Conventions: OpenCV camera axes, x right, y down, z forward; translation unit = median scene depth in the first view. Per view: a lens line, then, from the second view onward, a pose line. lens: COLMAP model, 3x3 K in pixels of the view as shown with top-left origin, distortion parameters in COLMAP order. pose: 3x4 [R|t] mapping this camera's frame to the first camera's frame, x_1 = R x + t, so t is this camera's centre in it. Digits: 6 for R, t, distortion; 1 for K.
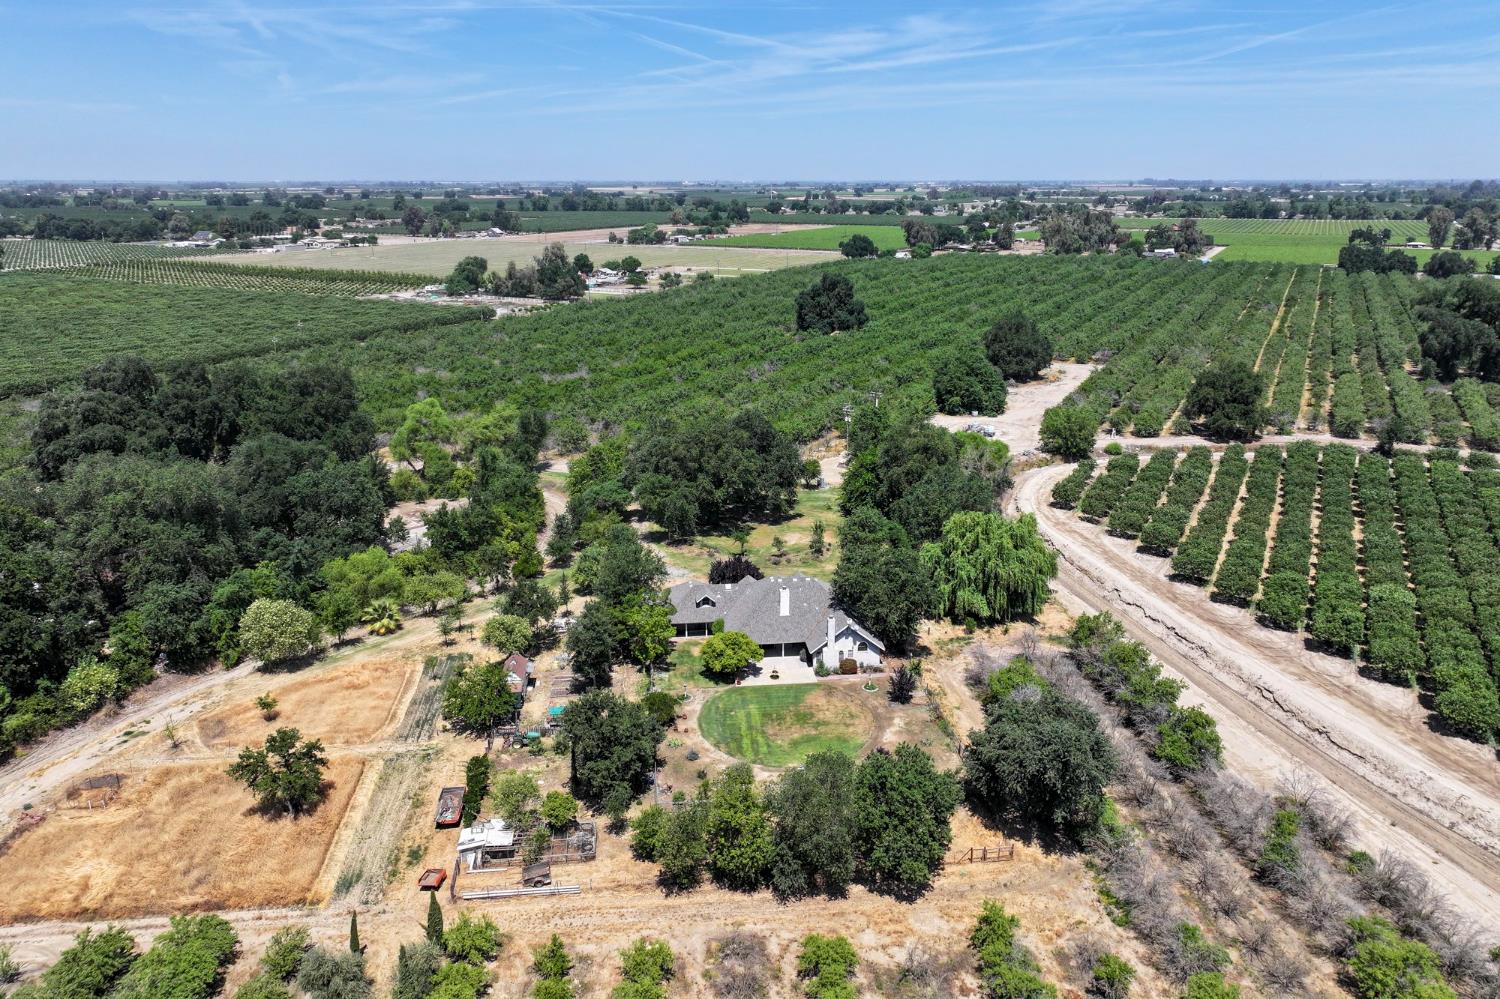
lens RADIAL K [[1057.3, 0, 704.4], [0, 1057.3, 494.6], [0, 0, 1]] dist [0.002338, 0.008431]
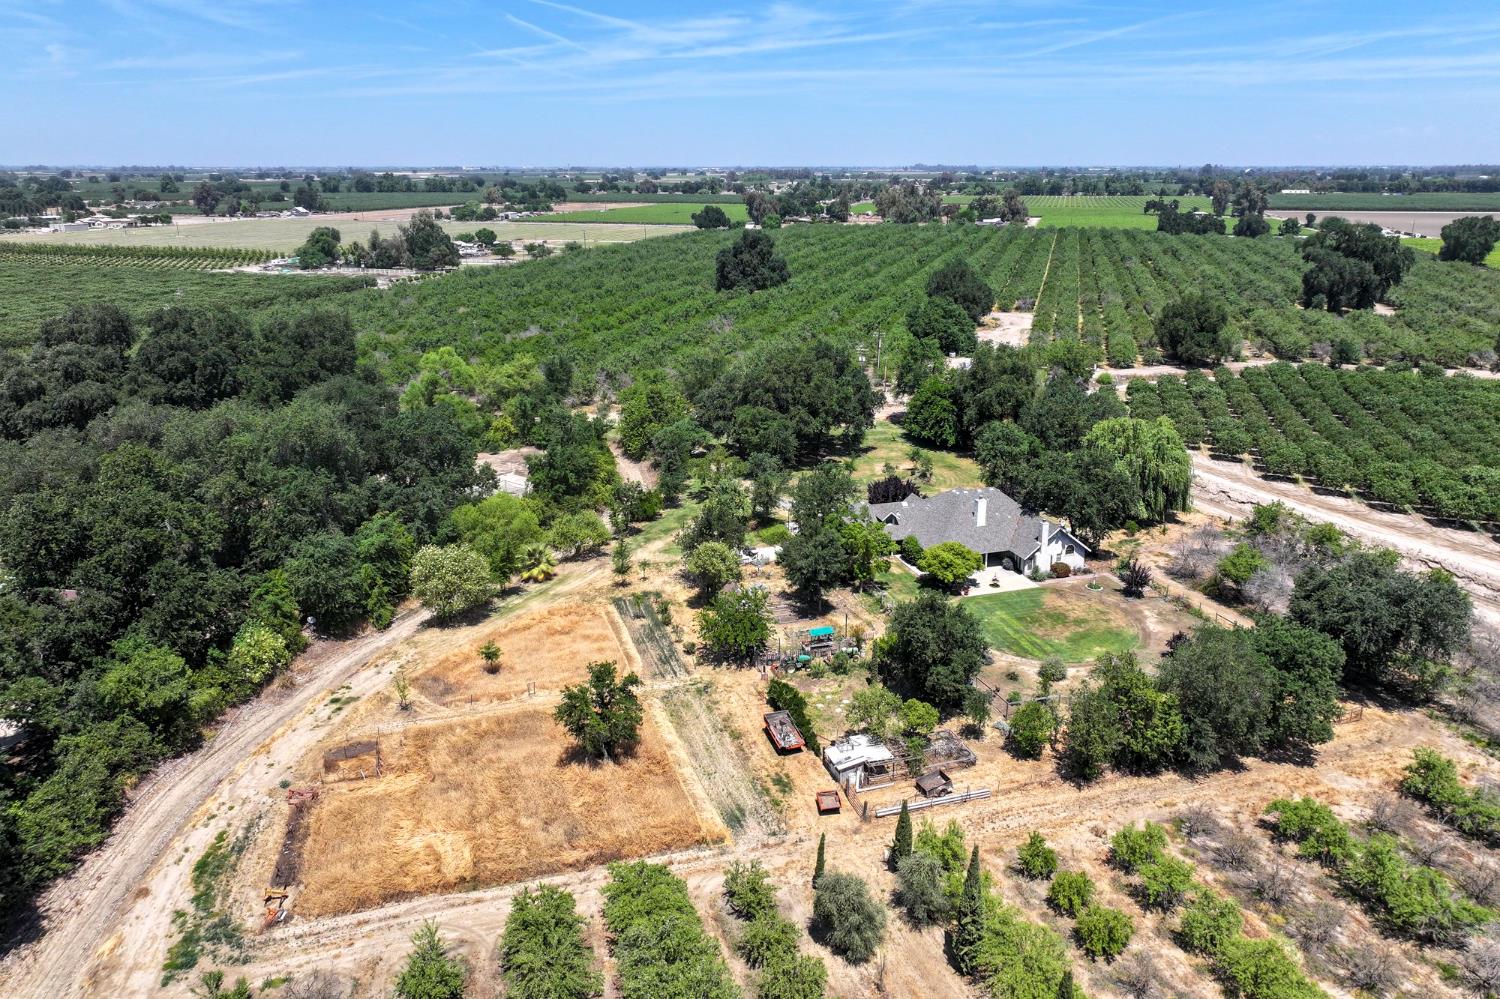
lens RADIAL K [[1057.3, 0, 704.4], [0, 1057.3, 494.6], [0, 0, 1]] dist [0.002338, 0.008431]
pose [[0.978668, -0.058046, 0.197076, -0.098365], [0.056096, 0.998306, 0.015467, 0.015053], [-0.197639, -0.004082, 0.980266, 0.024980]]
